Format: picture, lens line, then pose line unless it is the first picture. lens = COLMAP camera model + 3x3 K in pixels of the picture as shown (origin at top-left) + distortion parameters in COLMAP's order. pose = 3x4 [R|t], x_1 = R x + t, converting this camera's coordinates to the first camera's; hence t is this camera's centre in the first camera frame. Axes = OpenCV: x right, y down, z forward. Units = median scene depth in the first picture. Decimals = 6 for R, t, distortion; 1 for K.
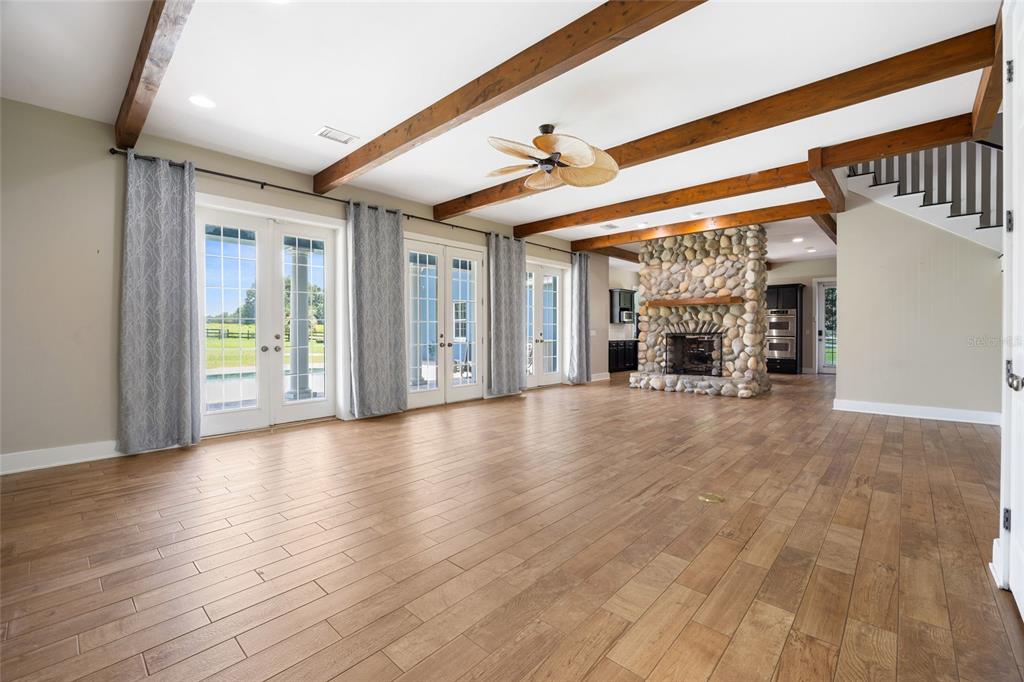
lens RADIAL K [[429.7, 0, 524.8], [0, 429.7, 327.1], [0, 0, 1]] dist [-0.001662, -0.000084]
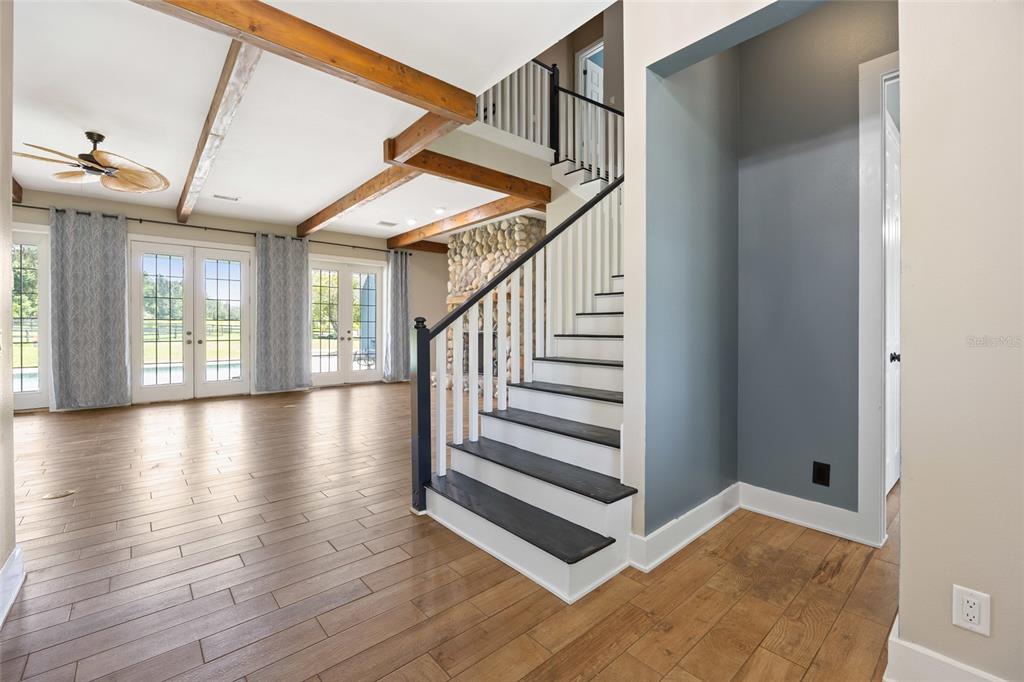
lens RADIAL K [[429.7, 0, 524.8], [0, 429.7, 327.1], [0, 0, 1]] dist [-0.001662, -0.000084]
pose [[0.994207, 0.000231, -0.107483, 0.627323], [0.000500, 0.999977, 0.006776, -0.001053], [0.107482, -0.006790, 0.994184, 0.043409]]
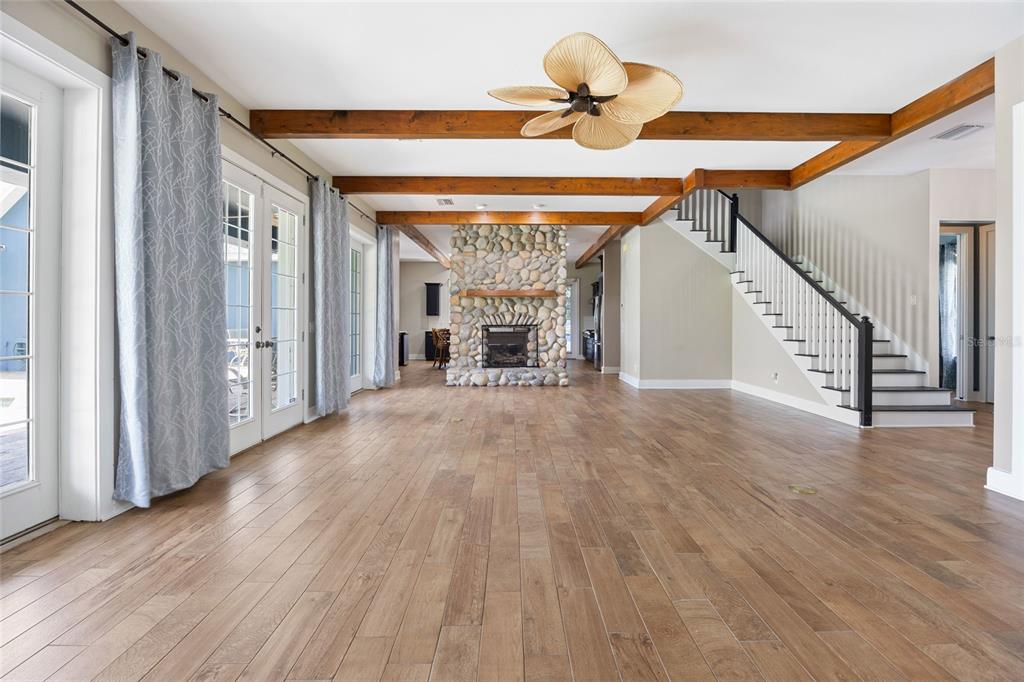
lens RADIAL K [[433.8, 0, 511.2], [0, 433.8, 316.7], [0, 0, 1]] dist [-0.002466, -0.000152]
pose [[0.740694, 0.012459, 0.671727, -0.291055], [-0.009556, 0.999922, -0.008009, 0.002751], [-0.671775, -0.000487, 0.740755, 0.269461]]
